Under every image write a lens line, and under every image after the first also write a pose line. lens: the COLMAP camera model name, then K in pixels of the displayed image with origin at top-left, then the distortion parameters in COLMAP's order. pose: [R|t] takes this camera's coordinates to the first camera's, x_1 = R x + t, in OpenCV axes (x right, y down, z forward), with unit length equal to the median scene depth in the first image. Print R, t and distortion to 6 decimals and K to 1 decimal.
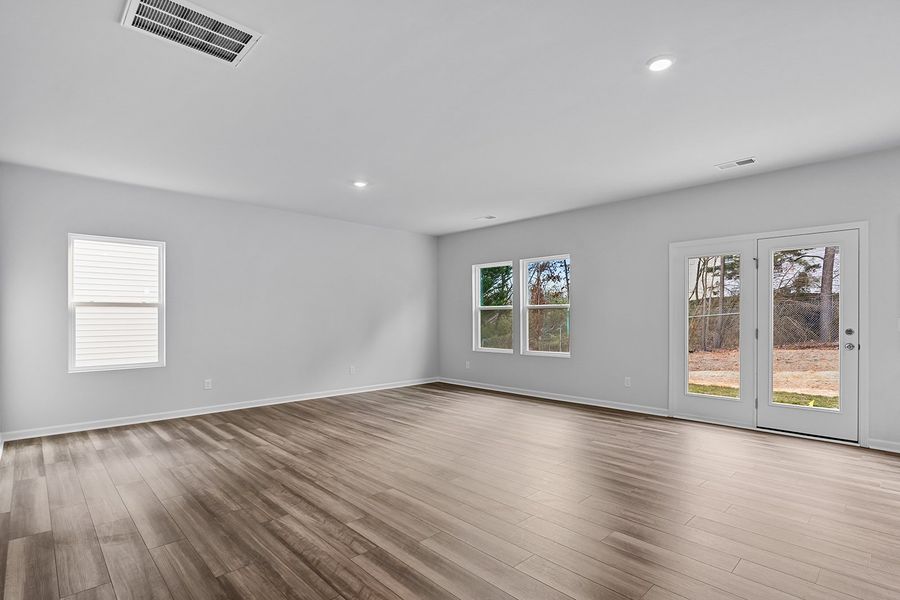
lens RADIAL K [[440.2, 0, 450.5], [0, 440.2, 317.6], [0, 0, 1]] dist [-0.004179, -0.000624]
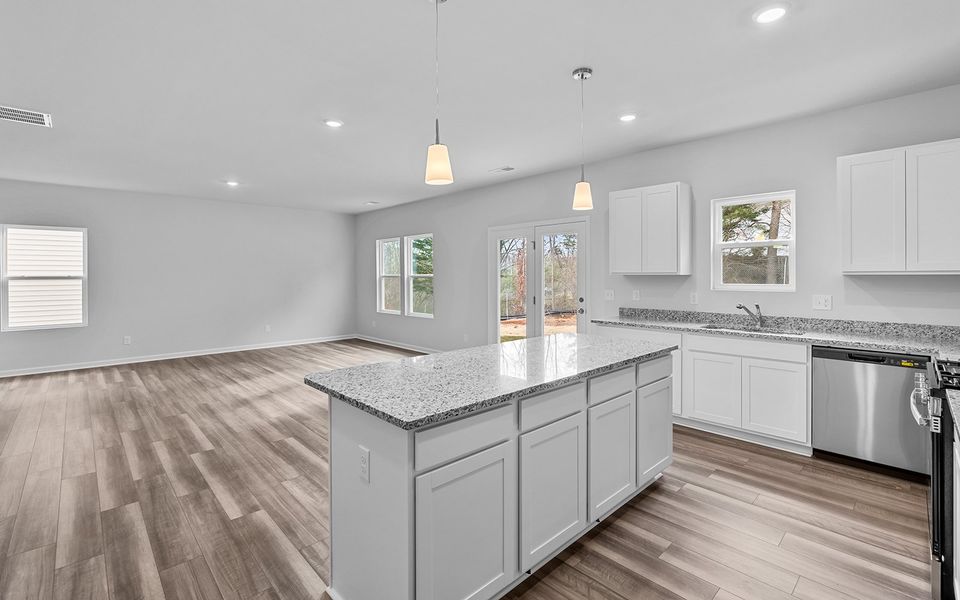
lens RADIAL K [[426.5, 0, 477.4], [0, 426.5, 276.9], [0, 0, 1]] dist [-0.003838, -0.000222]
pose [[0.999961, -0.002409, -0.008548, 0.484745], [0.002406, 0.999997, -0.000448, -0.028233], [0.008549, 0.000428, 0.999963, -0.214958]]
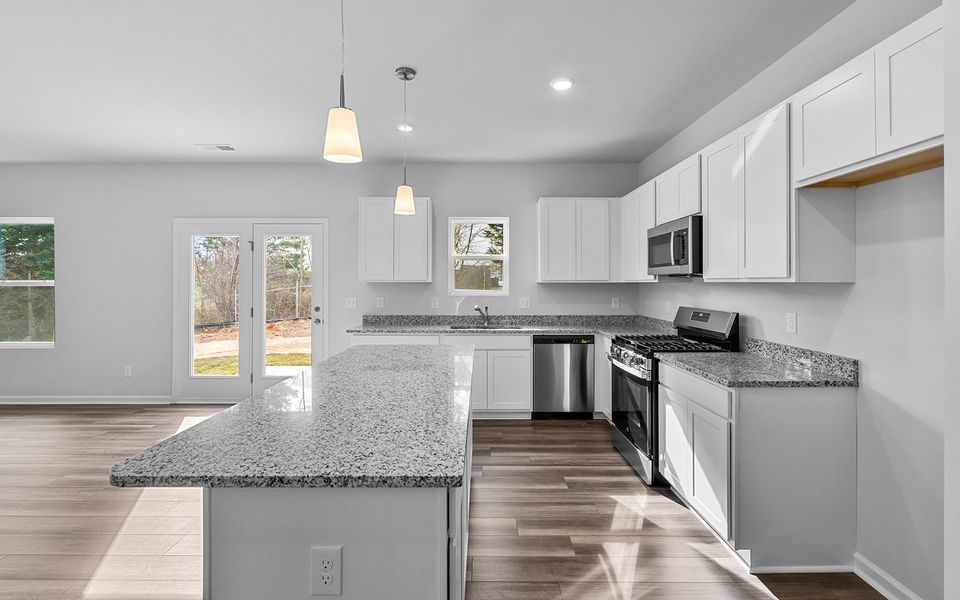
lens RADIAL K [[426.5, 0, 474.7], [0, 426.5, 282.0], [0, 0, 1]] dist [-0.003838, -0.000222]
pose [[0.698116, 0.001304, 0.715983, 0.298951], [0.001983, 0.999991, -0.003755, -0.028375], [-0.715981, 0.004041, 0.698108, -0.094021]]
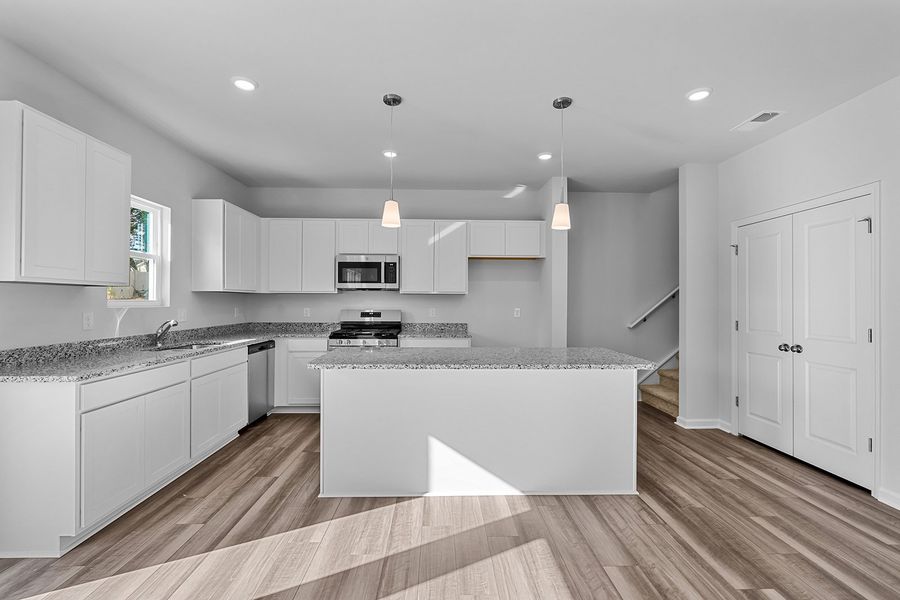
lens RADIAL K [[397.3, 0, 449.6], [0, 397.3, 300.2], [0, 0, 1]] dist [-0.001145, -0.000684]
pose [[-0.745606, -0.001365, 0.666386, 0.196449], [-0.002267, 0.999997, -0.000488, -0.014437], [-0.666383, -0.001874, -0.745607, 0.678743]]
